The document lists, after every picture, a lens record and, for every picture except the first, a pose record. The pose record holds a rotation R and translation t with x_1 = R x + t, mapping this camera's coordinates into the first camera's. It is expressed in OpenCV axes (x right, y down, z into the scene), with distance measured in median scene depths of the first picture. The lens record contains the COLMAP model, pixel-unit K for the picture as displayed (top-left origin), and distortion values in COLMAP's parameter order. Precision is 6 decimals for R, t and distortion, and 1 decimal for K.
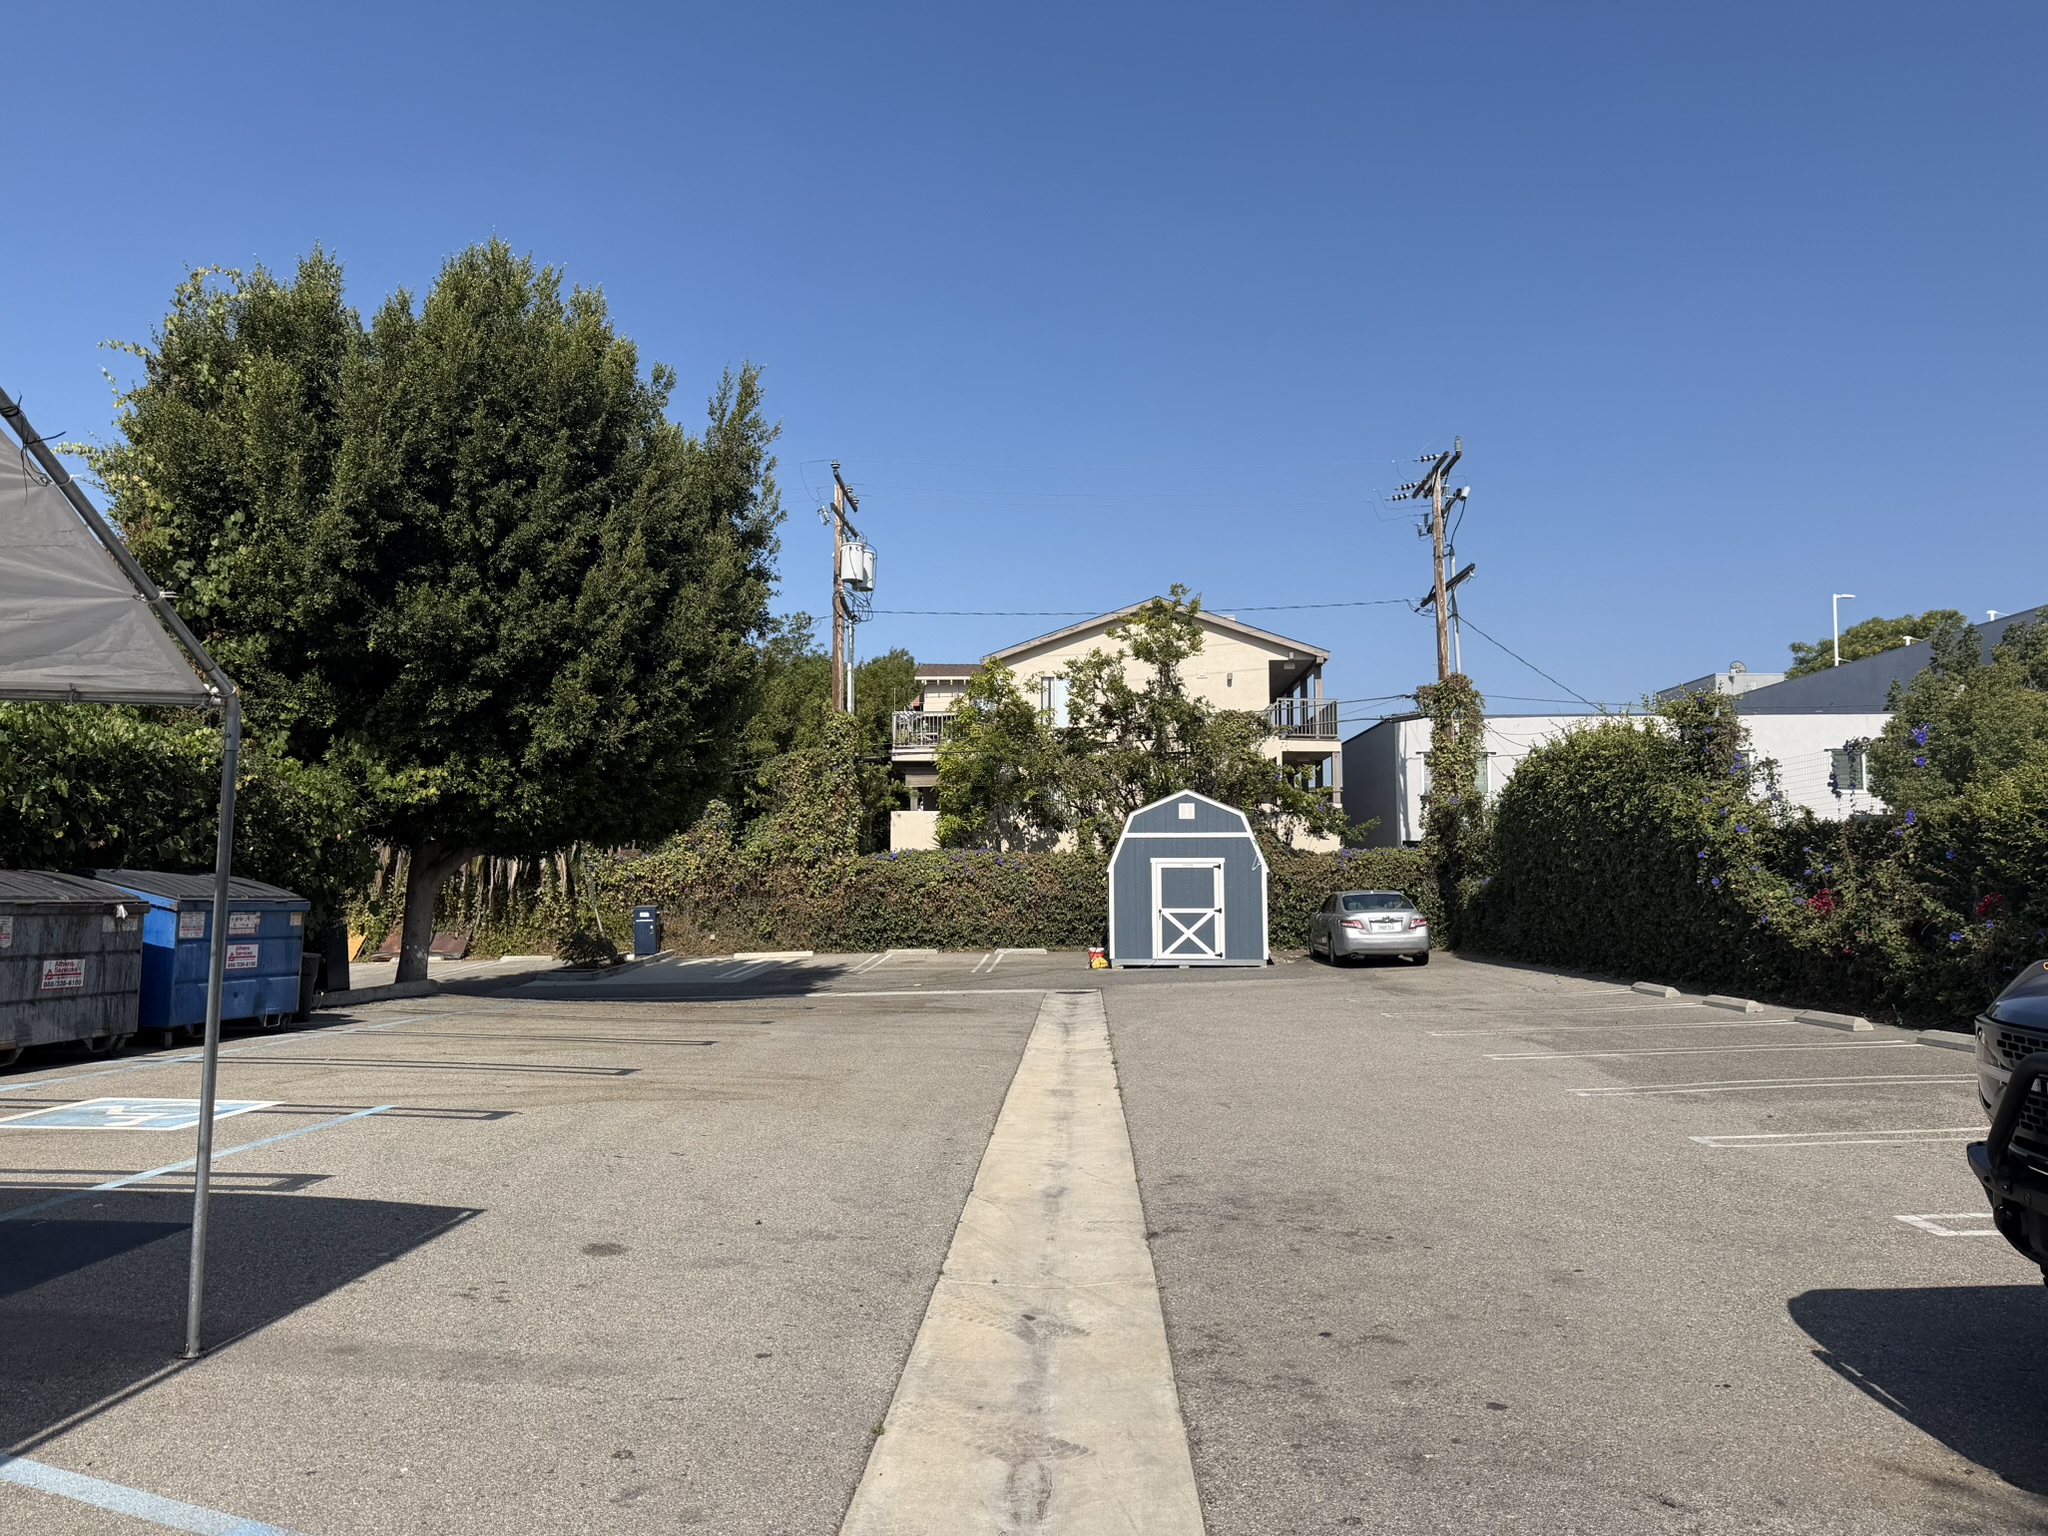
lens RADIAL K [[1420.4, 0, 1024.0], [0, 1420.4, 768.0], [0, 0, 1]] dist [0.032907, -0.095073]
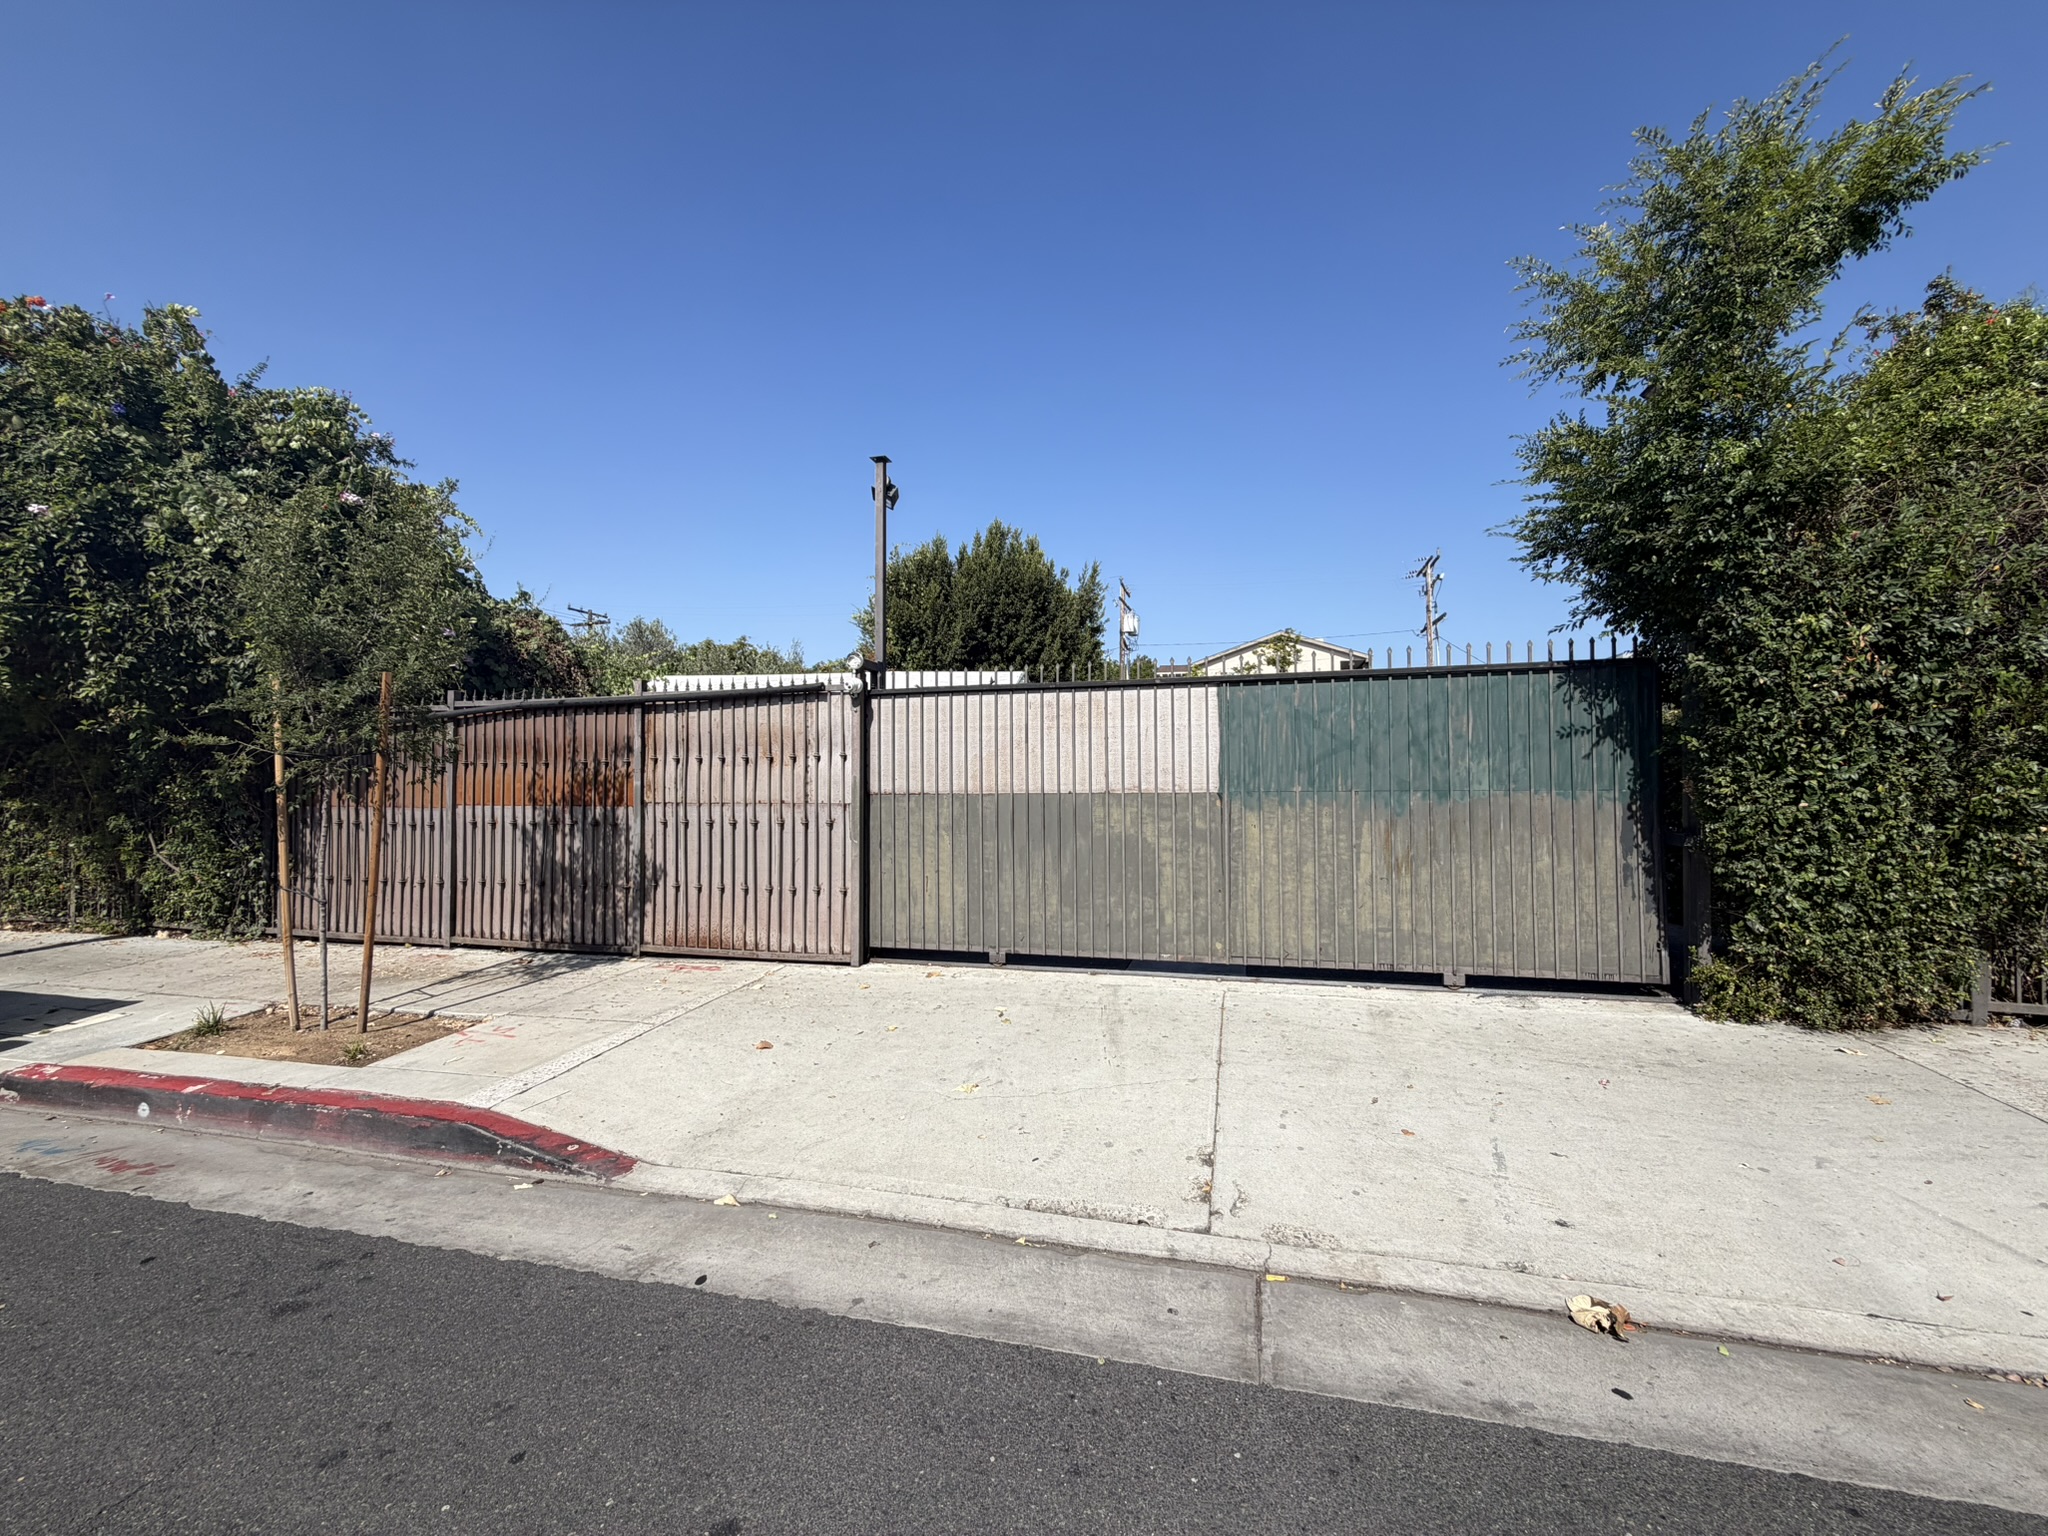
lens RADIAL K [[827.0, 0, 1028.2], [0, 827.0, 768.1], [0, 0, 1]] dist [0.000032, 0.000159]
pose [[0.976406, 0.001944, -0.215935, -0.000185], [0.013962, 0.997299, 0.072113, -0.035257], [0.215492, -0.073427, 0.973741, -0.441989]]
